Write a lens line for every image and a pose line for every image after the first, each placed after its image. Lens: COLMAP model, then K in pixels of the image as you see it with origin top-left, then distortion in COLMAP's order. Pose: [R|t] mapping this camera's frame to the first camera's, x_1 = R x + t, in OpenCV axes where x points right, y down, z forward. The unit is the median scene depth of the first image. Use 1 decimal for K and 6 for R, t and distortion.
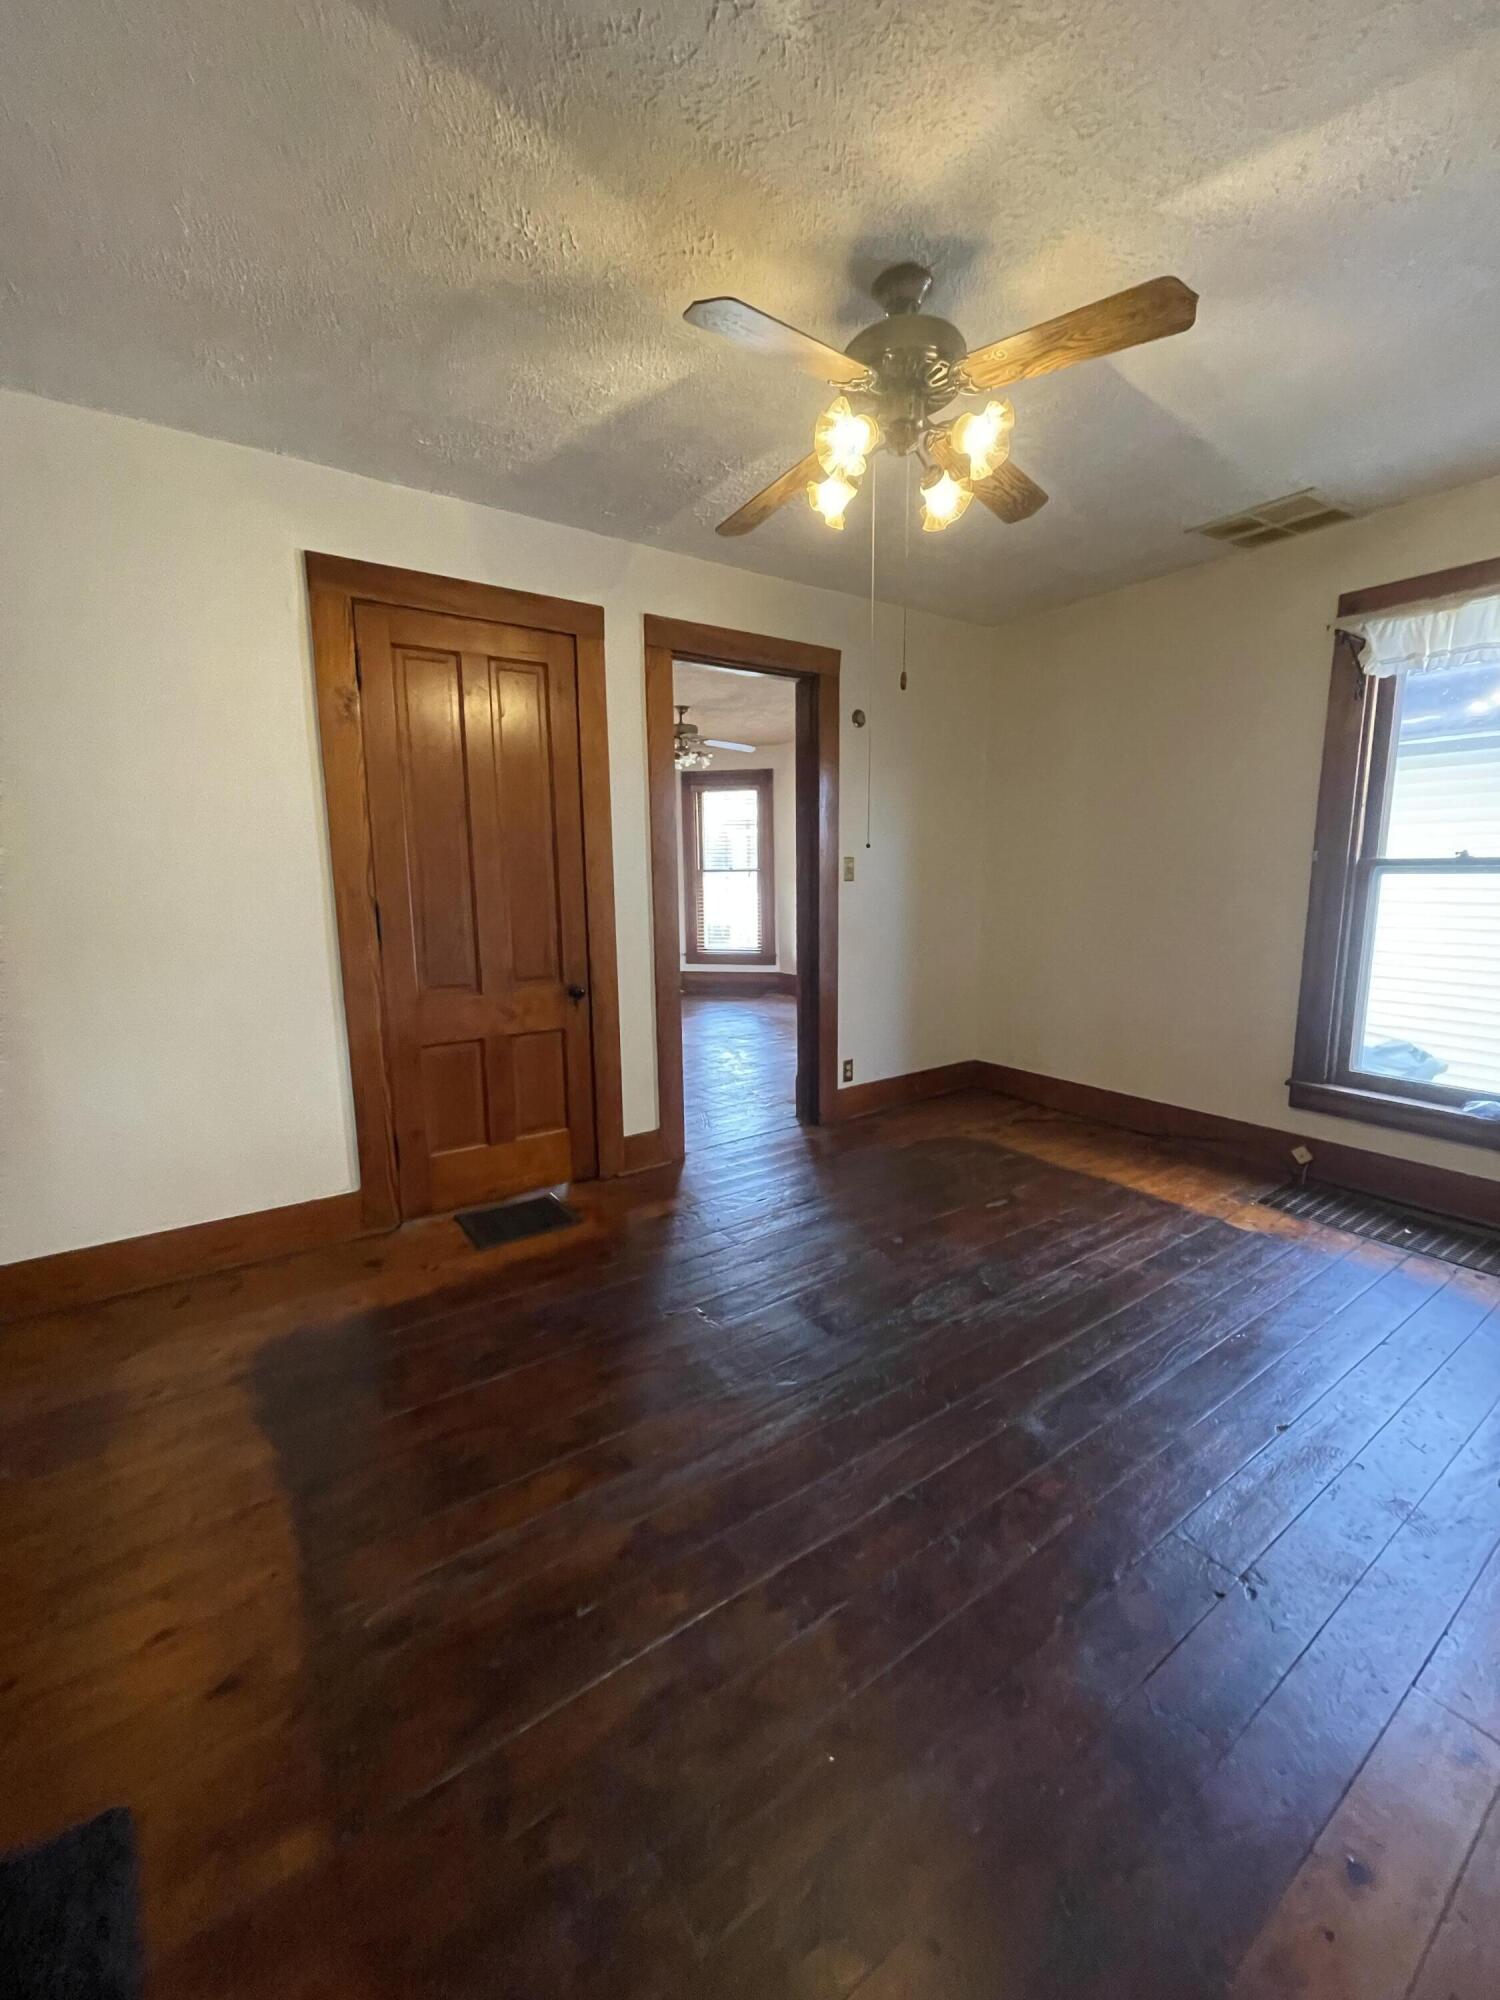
lens RADIAL K [[807.2, 0, 743.7], [0, 807.2, 998.7], [0, 0, 1]] dist [-0.003543, 0.000816]
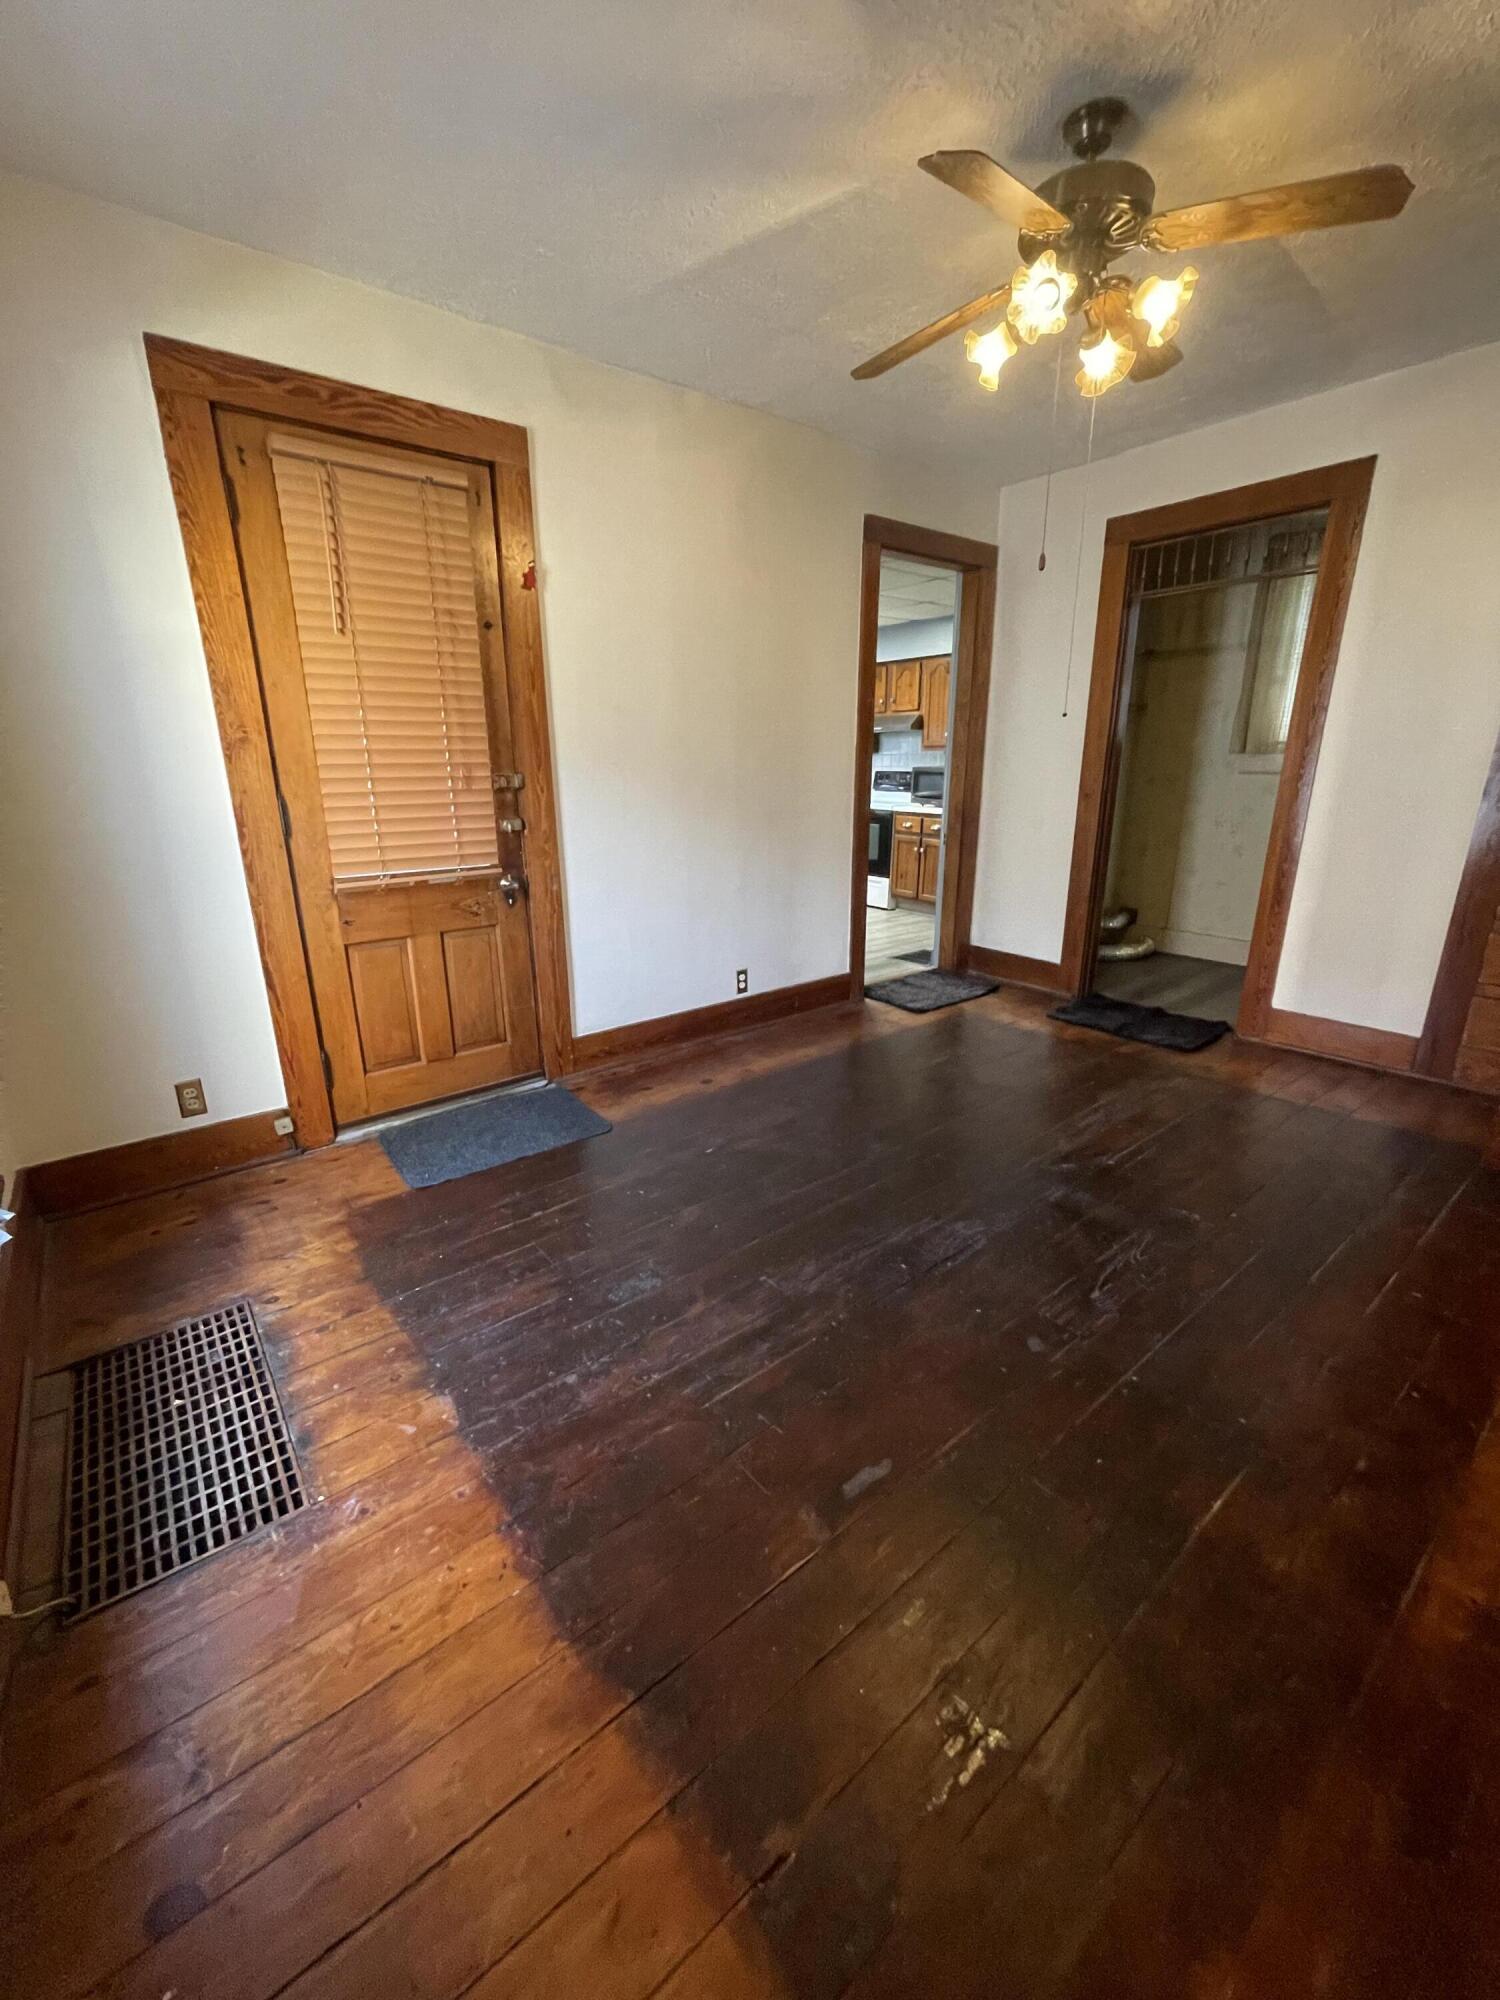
lens RADIAL K [[807.2, 0, 743.7], [0, 807.2, 998.7], [0, 0, 1]] dist [-0.003543, 0.000816]
pose [[-0.997795, 0.034607, -0.056635, 0.438312], [0.005806, 0.895543, 0.444936, -0.221026], [0.066117, 0.443626, -0.893770, 1.403838]]
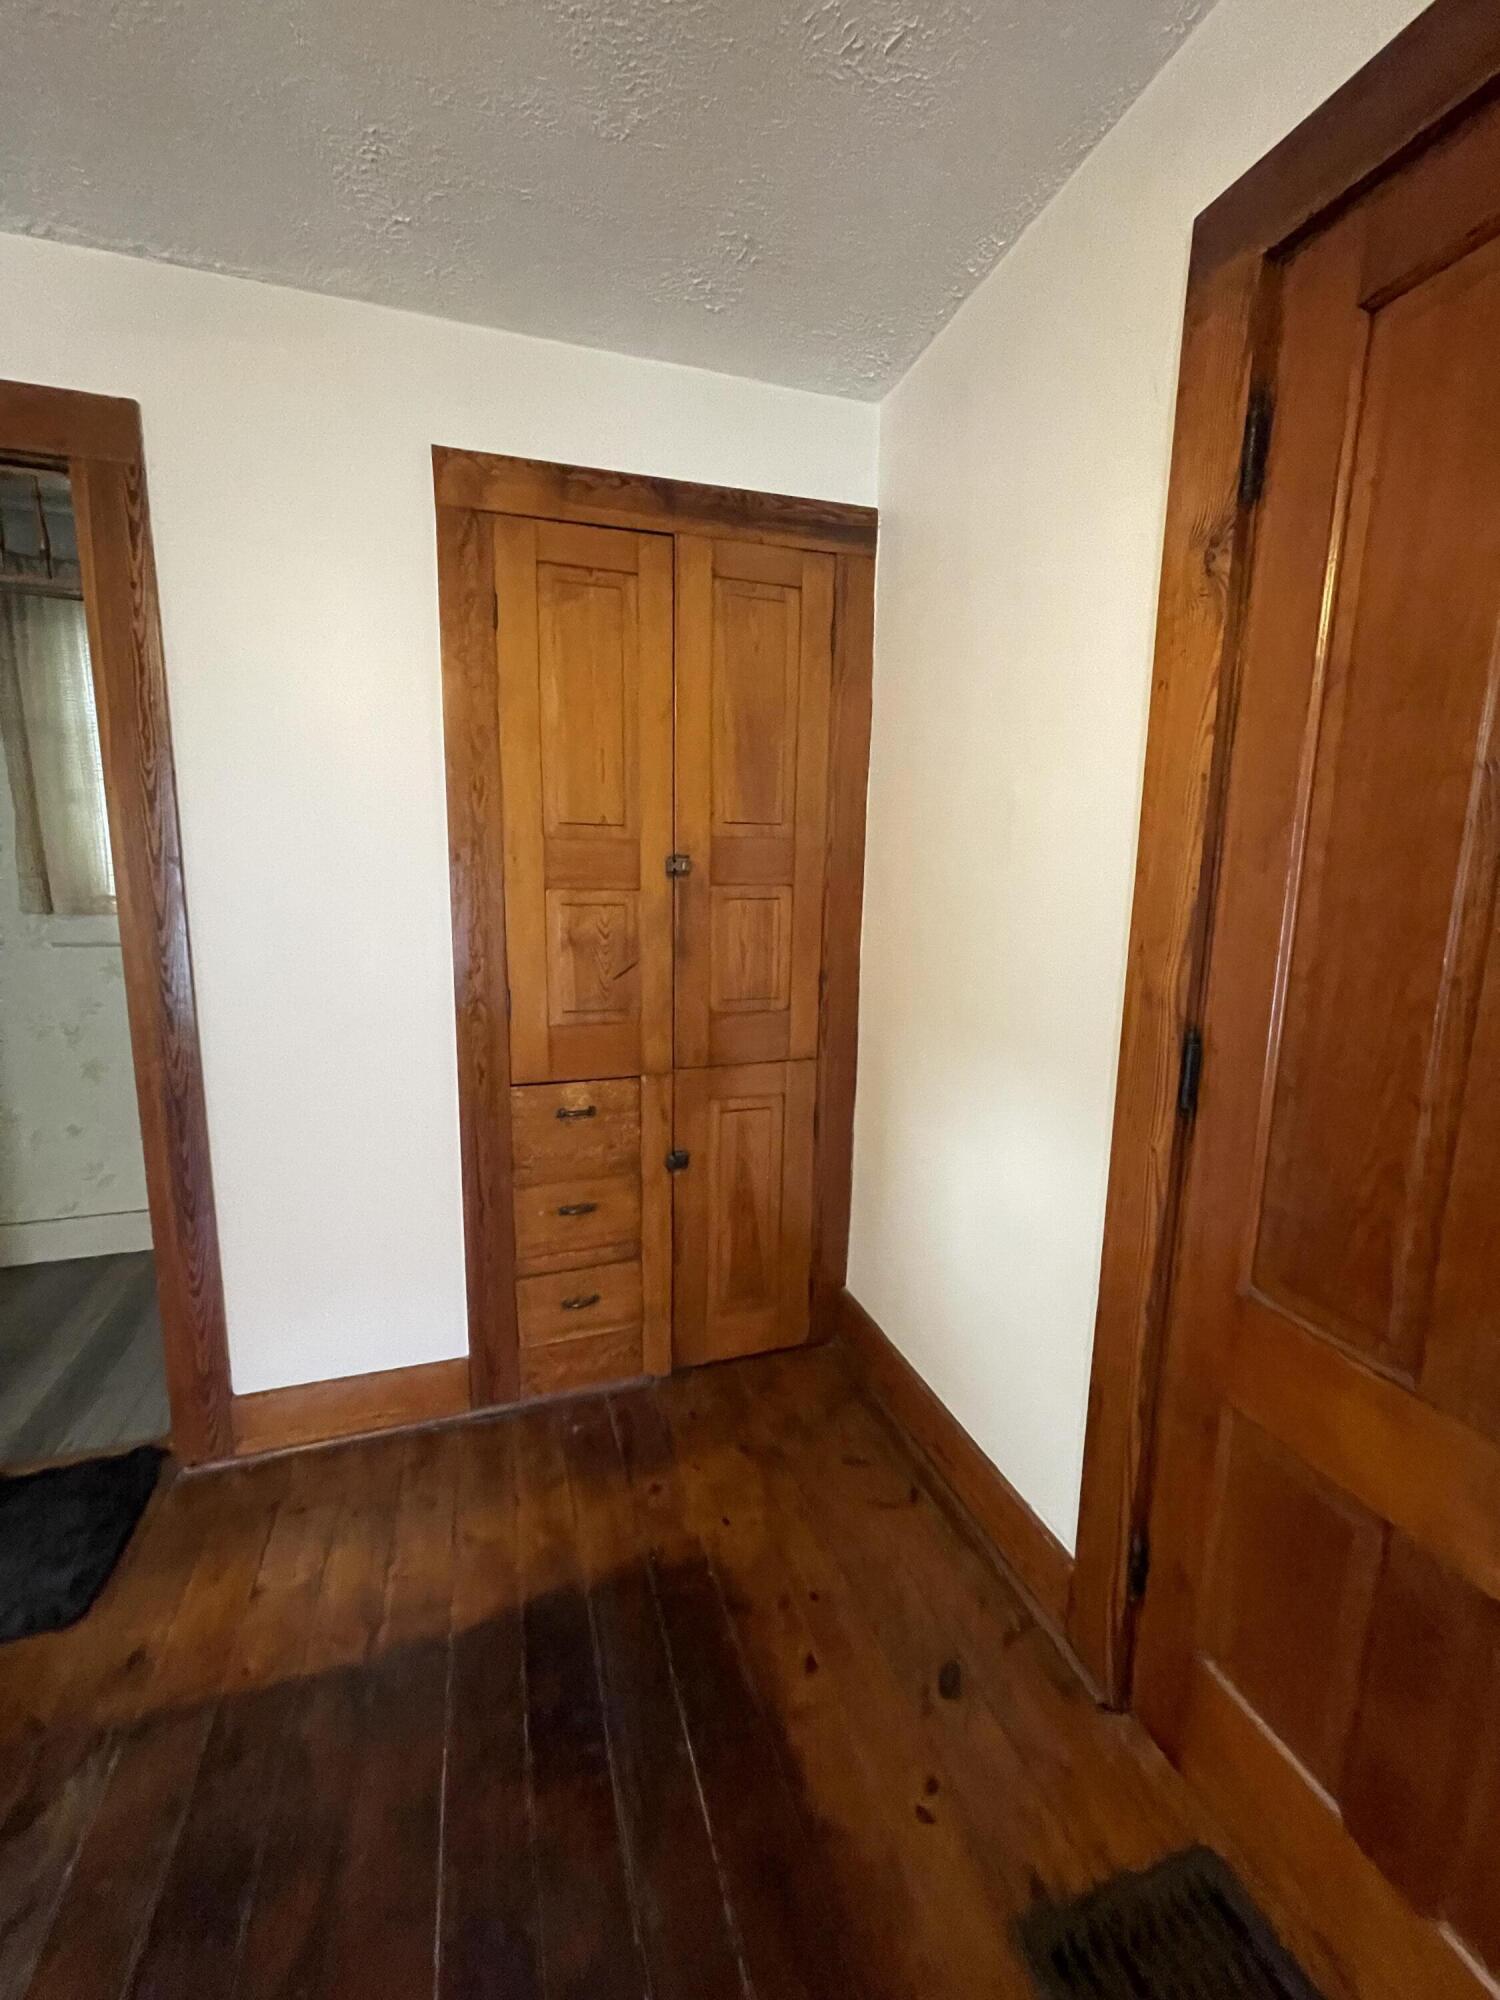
lens RADIAL K [[810.6, 0, 750.0], [0, 810.6, 1000.0], [0, 0, 1]] dist [0.002308, 0.000075]
pose [[-0.288303, 0.153899, -0.945091, 0.010938], [-0.167254, 0.963733, 0.207956, -0.172966], [0.942819, 0.218024, -0.252106, 0.847022]]
